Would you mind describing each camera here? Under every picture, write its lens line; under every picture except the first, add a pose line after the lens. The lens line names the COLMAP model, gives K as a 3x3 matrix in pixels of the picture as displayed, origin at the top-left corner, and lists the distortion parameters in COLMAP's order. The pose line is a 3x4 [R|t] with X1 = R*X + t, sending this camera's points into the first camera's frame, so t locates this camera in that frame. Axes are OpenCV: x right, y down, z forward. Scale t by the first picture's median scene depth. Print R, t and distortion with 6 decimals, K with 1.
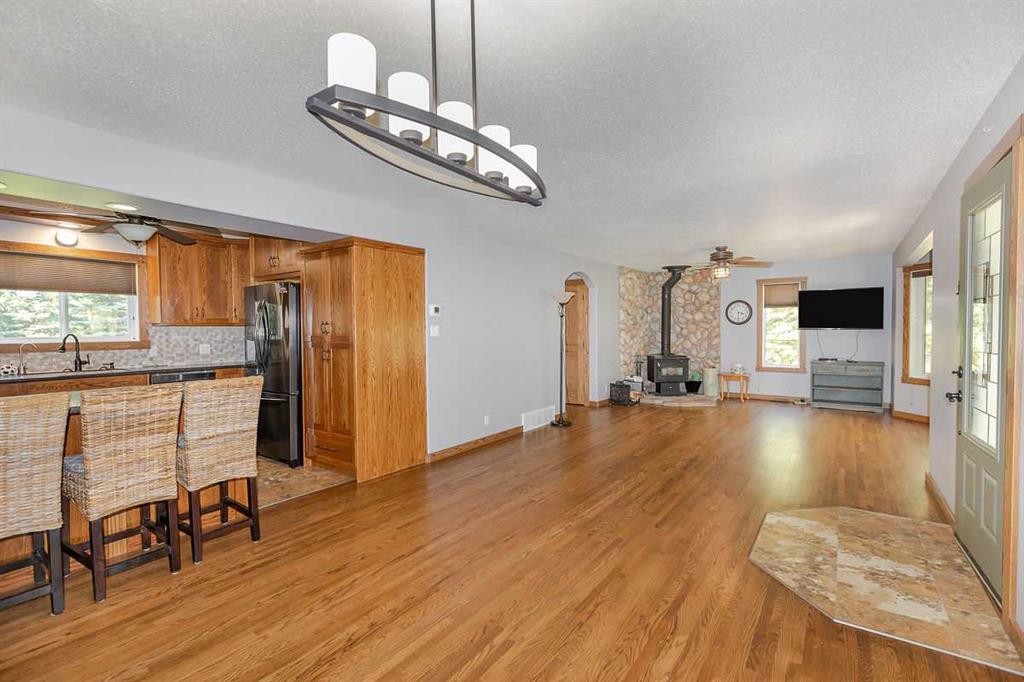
lens RADIAL K [[480.5, 0, 502.3], [0, 480.5, 344.2], [0, 0, 1]] dist [-0.013128, 0.001733]
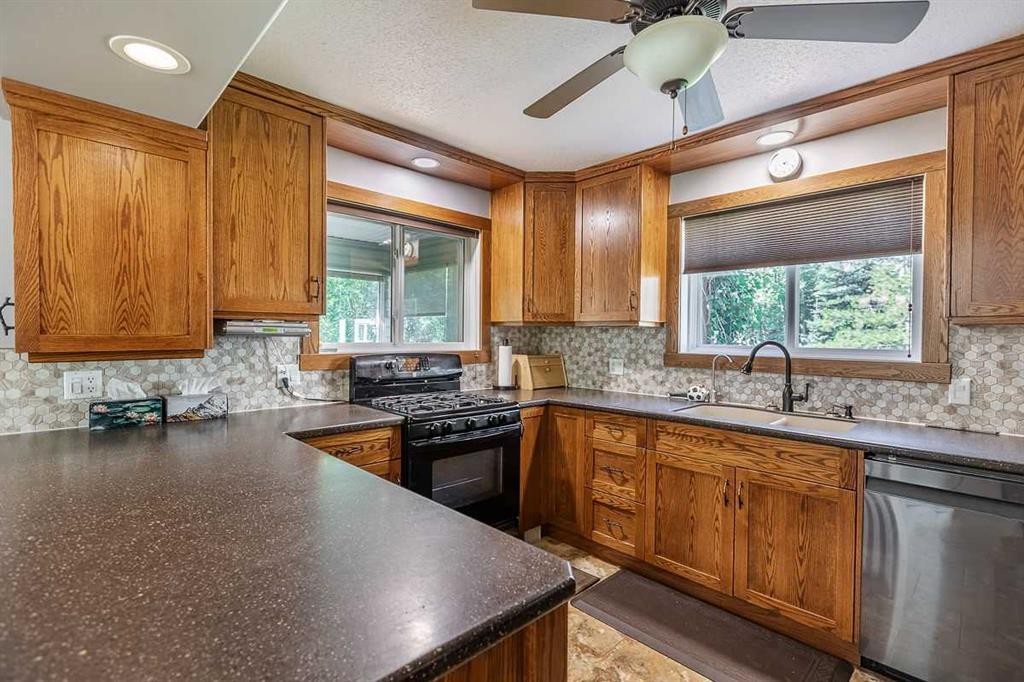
lens RADIAL K [[480.5, 0, 486.1], [0, 480.5, 342.5], [0, 0, 1]] dist [-0.013128, 0.001733]
pose [[-0.206984, 0.023020, -0.978073, -0.335099], [-0.036891, 0.998828, 0.031316, -0.026993], [0.977649, 0.042564, -0.205892, 0.848560]]
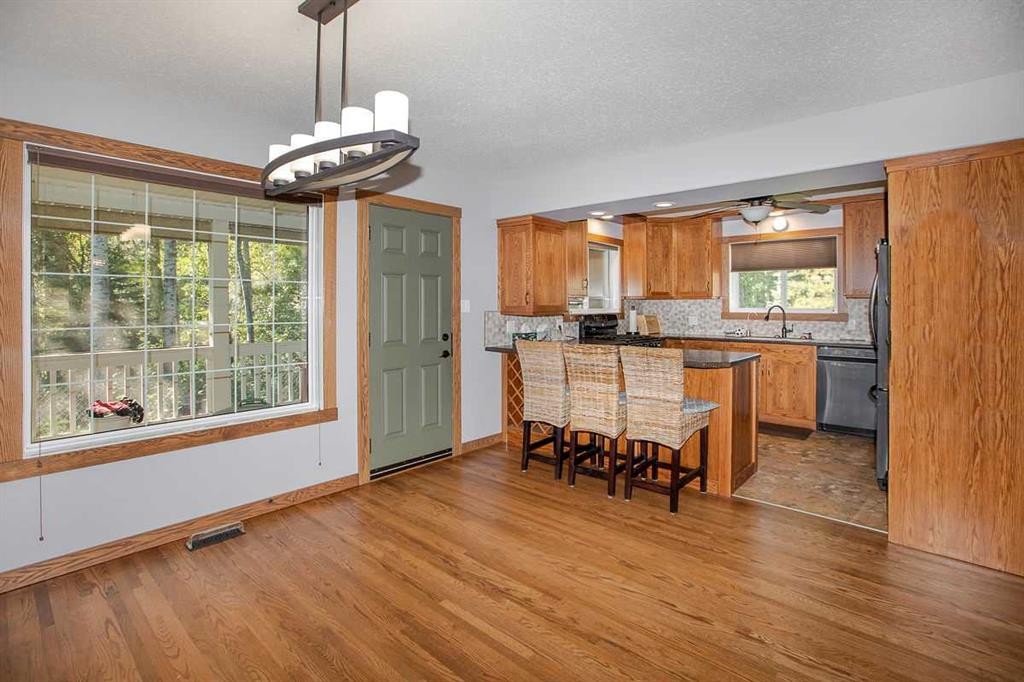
lens RADIAL K [[480.5, 0, 523.3], [0, 480.5, 312.9], [0, 0, 1]] dist [-0.013128, 0.001733]
pose [[-0.086715, 0.024864, -0.995923, 0.341821], [-0.029355, 0.999191, 0.027501, -0.018683], [0.995801, 0.031620, -0.085915, 0.511068]]
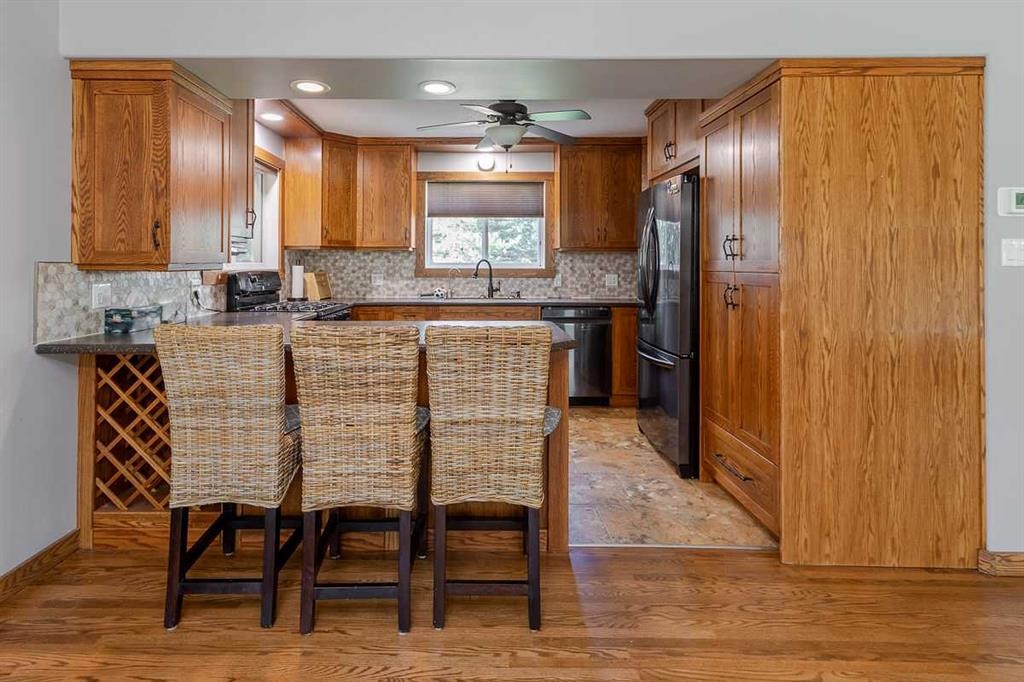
lens RADIAL K [[524.0, 0, 476.7], [0, 524.0, 262.4], [0, 0, 1]] dist [-0.001942, 0.004851]
pose [[0.576781, 0.004155, -0.816888, -0.043117], [-0.032890, 0.999294, -0.018140, 0.004312], [0.816236, 0.037330, 0.576511, 0.393874]]
